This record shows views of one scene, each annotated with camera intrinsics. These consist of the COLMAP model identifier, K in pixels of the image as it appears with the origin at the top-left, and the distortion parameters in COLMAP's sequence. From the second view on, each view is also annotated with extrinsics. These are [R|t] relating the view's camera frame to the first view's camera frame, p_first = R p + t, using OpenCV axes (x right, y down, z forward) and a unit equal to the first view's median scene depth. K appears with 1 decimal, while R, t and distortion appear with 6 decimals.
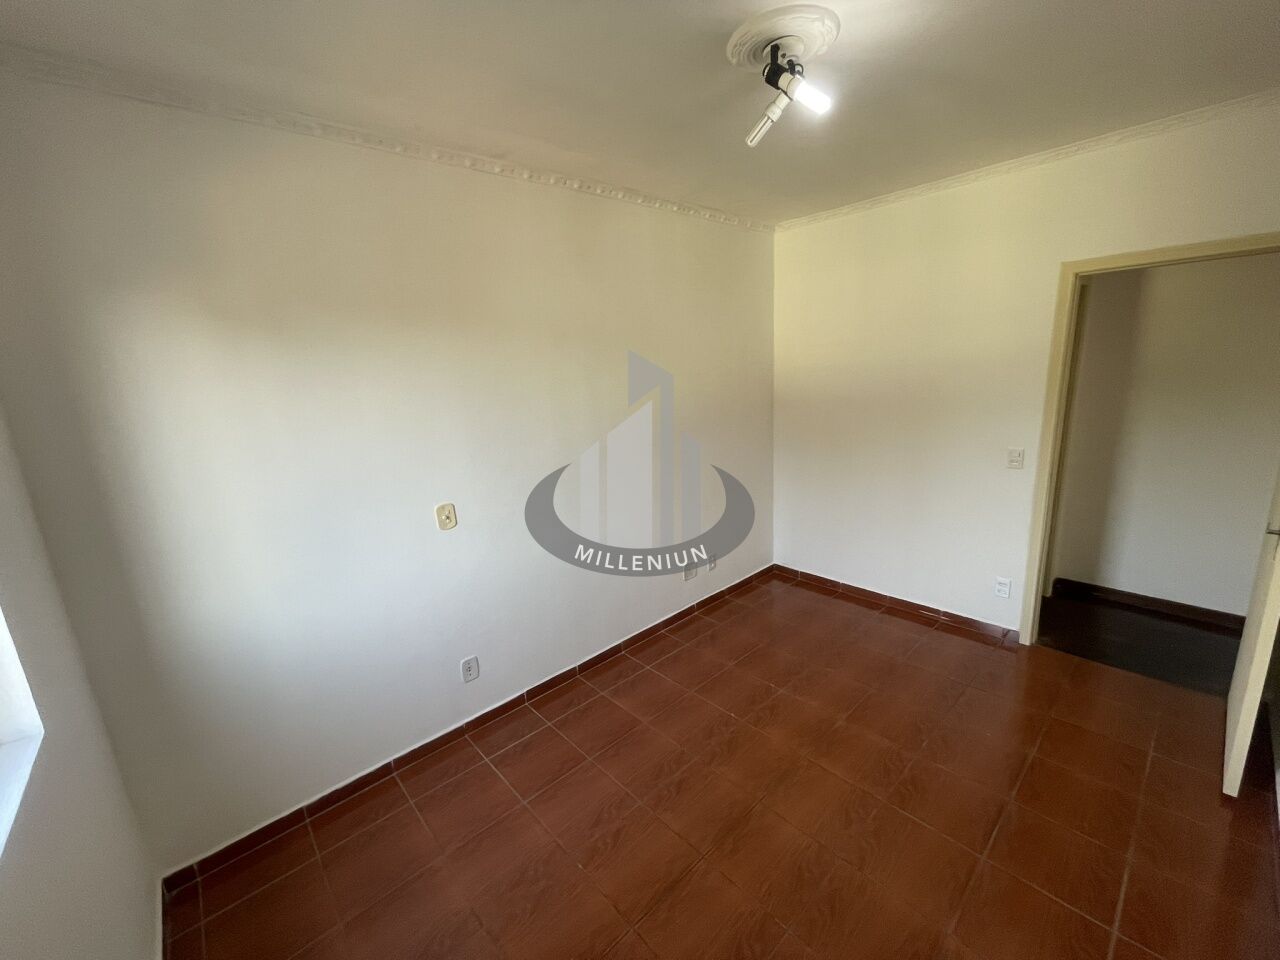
lens RADIAL K [[514.1, 0, 632.2], [0, 514.1, 472.2], [0, 0, 1]] dist [-0.000647, 0.000566]
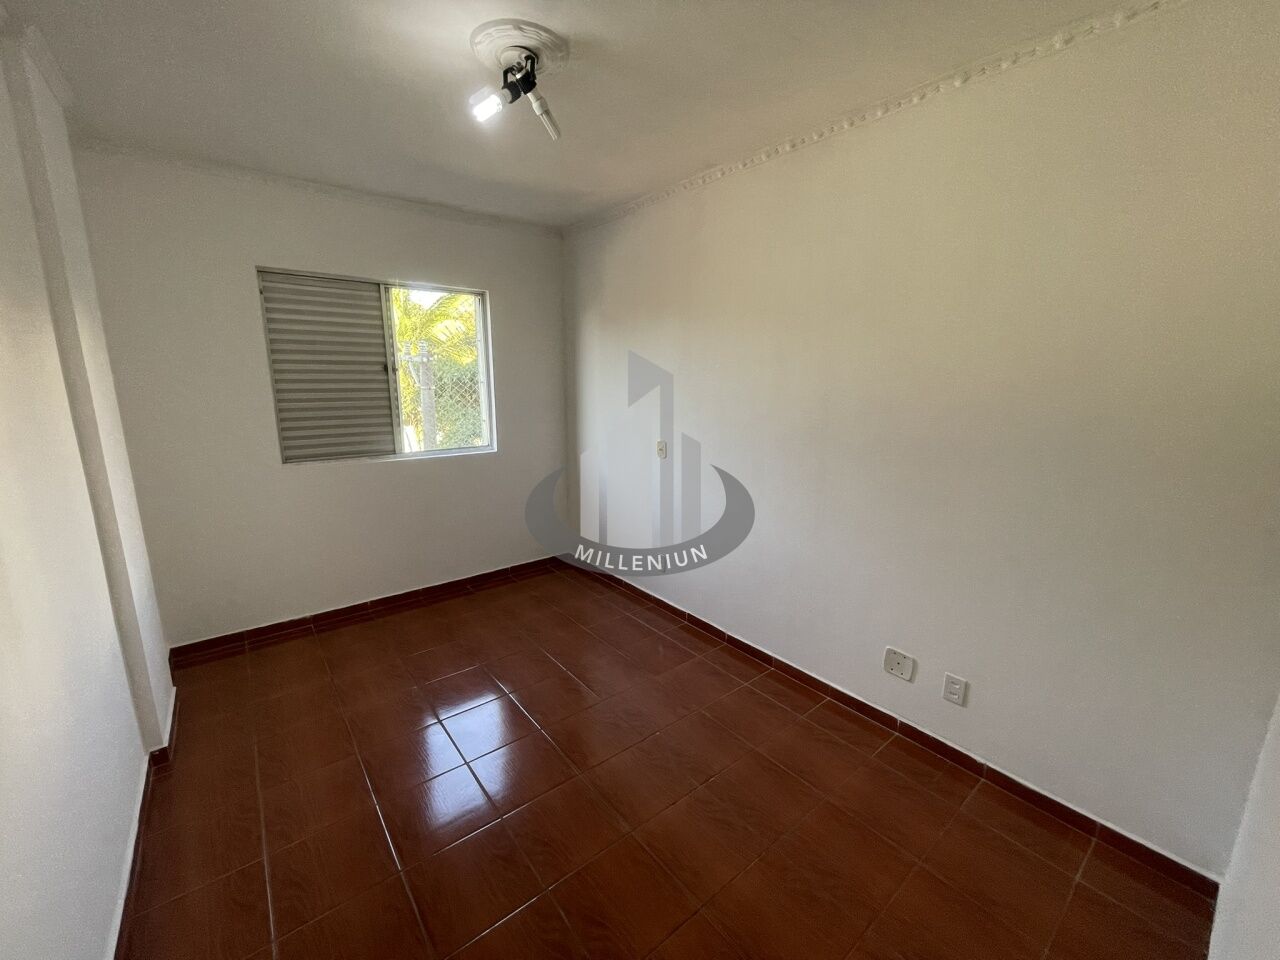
lens RADIAL K [[514.1, 0, 635.9], [0, 514.1, 480.0], [0, 0, 1]] dist [-0.000647, 0.000566]
pose [[-0.045002, 0.279664, -0.959043, 0.822025], [-0.185016, 0.941074, 0.283106, -0.186645], [0.981705, 0.190178, 0.009392, 0.737150]]
